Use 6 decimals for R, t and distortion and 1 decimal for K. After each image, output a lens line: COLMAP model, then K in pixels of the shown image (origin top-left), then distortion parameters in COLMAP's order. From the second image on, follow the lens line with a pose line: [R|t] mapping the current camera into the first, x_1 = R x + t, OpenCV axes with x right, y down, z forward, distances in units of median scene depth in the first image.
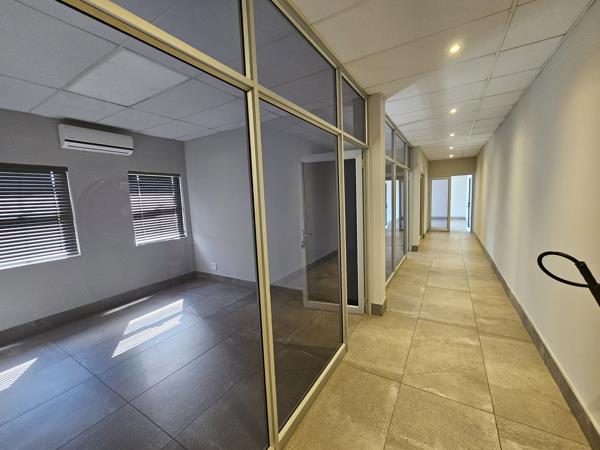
lens RADIAL K [[247.1, 0, 302.3], [0, 247.1, 224.0], [0, 0, 1]] dist [-0.002921, -0.000313]
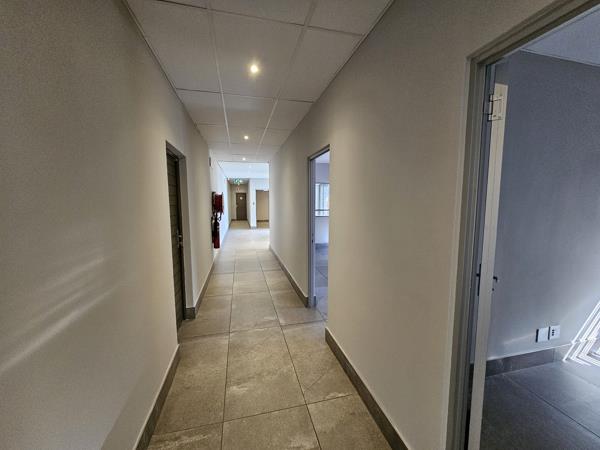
lens RADIAL K [[247.1, 0, 301.0], [0, 247.1, 224.7], [0, 0, 1]] dist [-0.002921, -0.000313]
pose [[-0.706329, 0.133541, -0.695173, 1.238481], [-0.032340, 0.974932, 0.220141, -0.286416], [0.707144, 0.177974, -0.684304, 1.950329]]
